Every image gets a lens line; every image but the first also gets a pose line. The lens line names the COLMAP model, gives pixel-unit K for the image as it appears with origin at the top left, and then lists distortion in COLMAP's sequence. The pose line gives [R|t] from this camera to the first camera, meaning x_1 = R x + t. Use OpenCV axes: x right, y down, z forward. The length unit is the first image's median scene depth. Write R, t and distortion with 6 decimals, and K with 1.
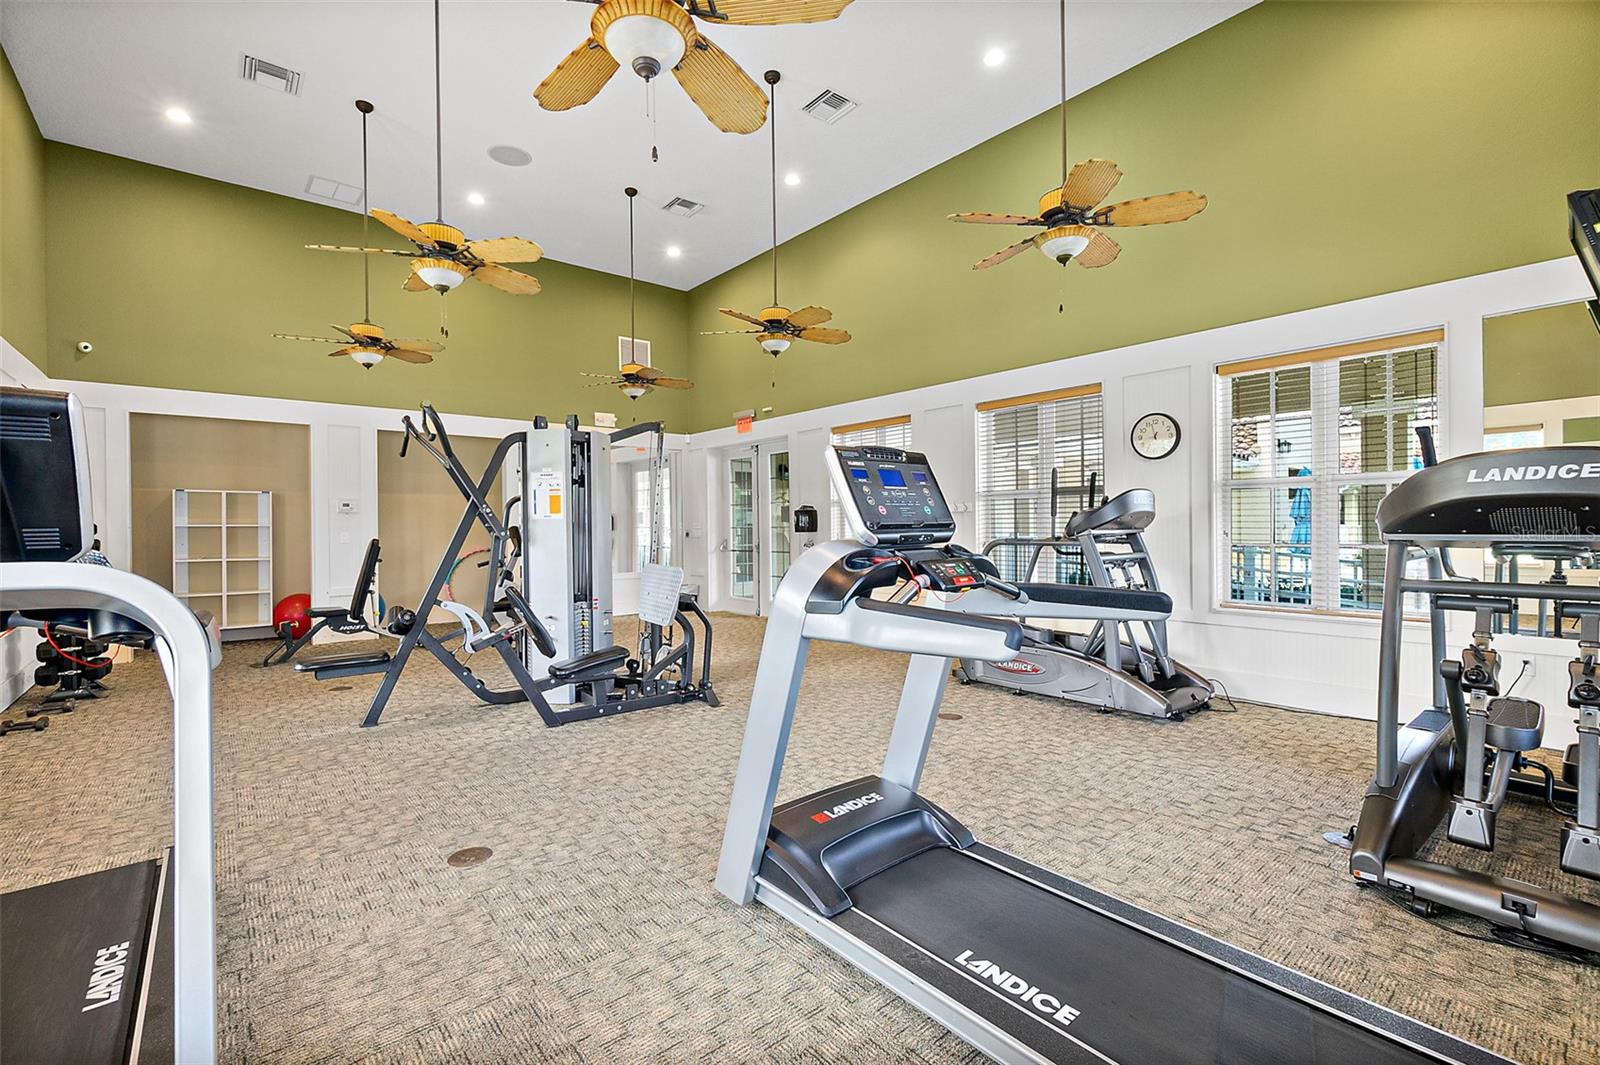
lens RADIAL K [[711.3, 0, 800.0], [0, 711.3, 532.5], [0, 0, 1]] dist [-0.032822, -0.000589]
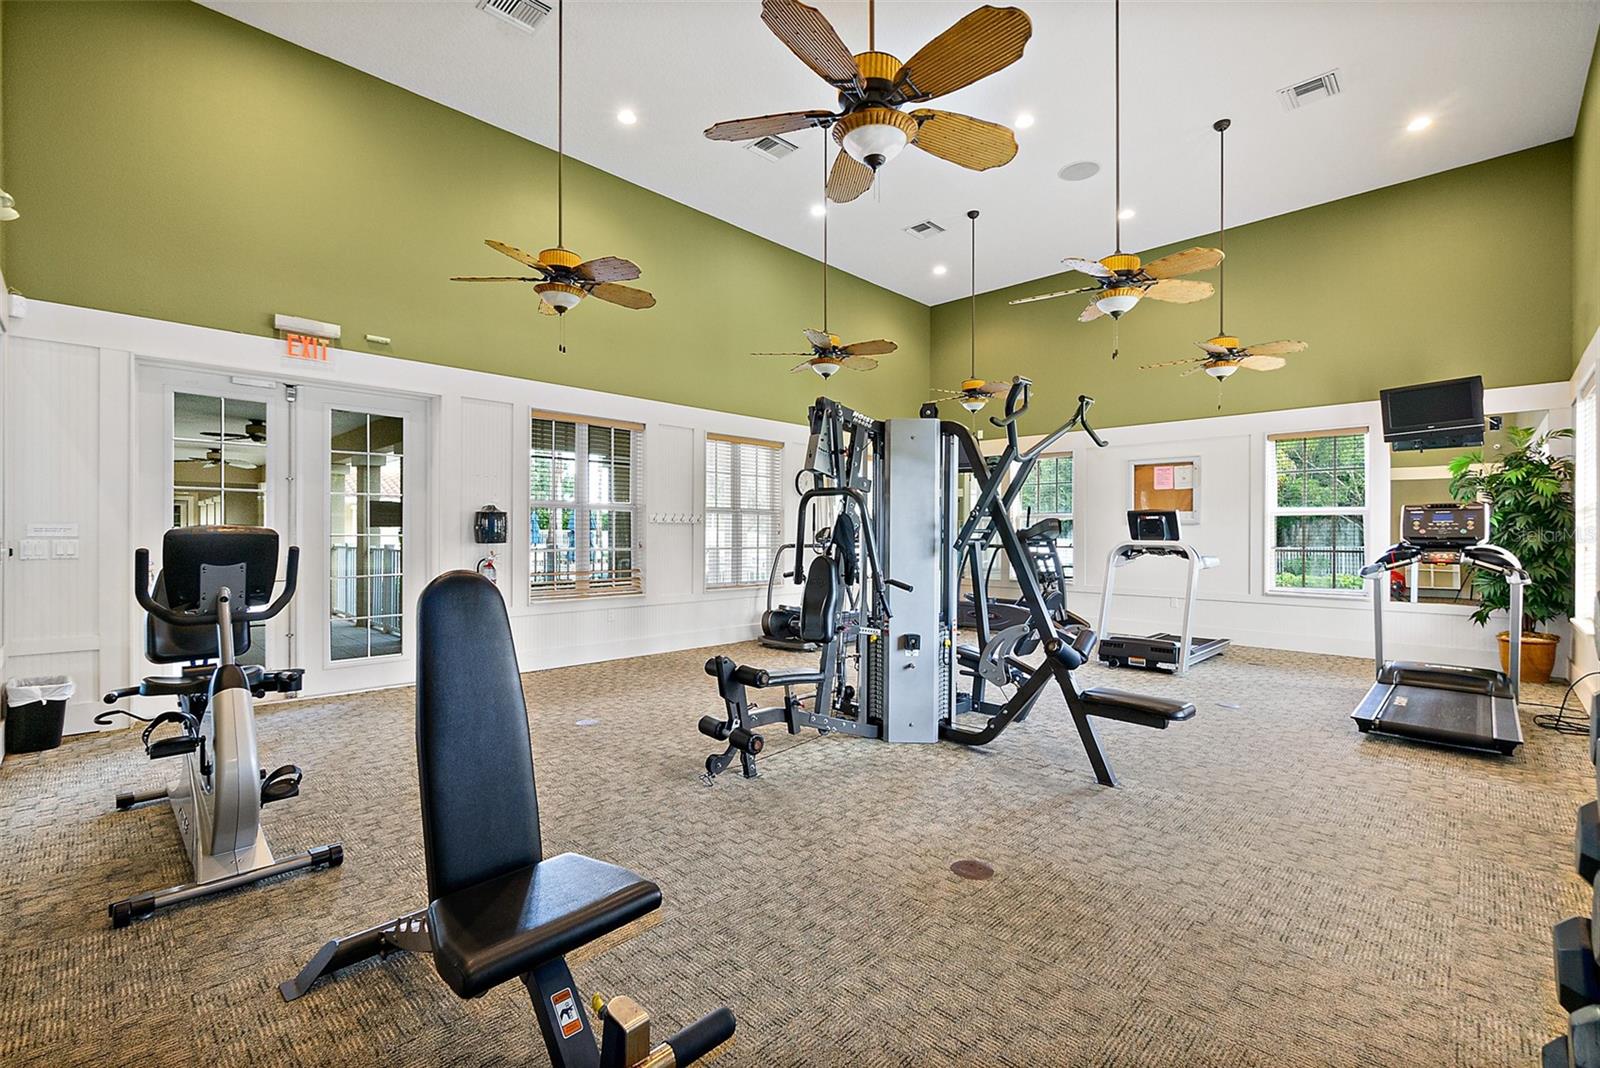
lens RADIAL K [[711.3, 0, 800.0], [0, 711.3, 534.0], [0, 0, 1]] dist [-0.032822, -0.000589]
pose [[-0.100286, 0.011513, 0.994892, -1.629137], [0.002744, 0.999932, -0.011295, 0.000344], [-0.994955, 0.001597, -0.100311, 1.684485]]
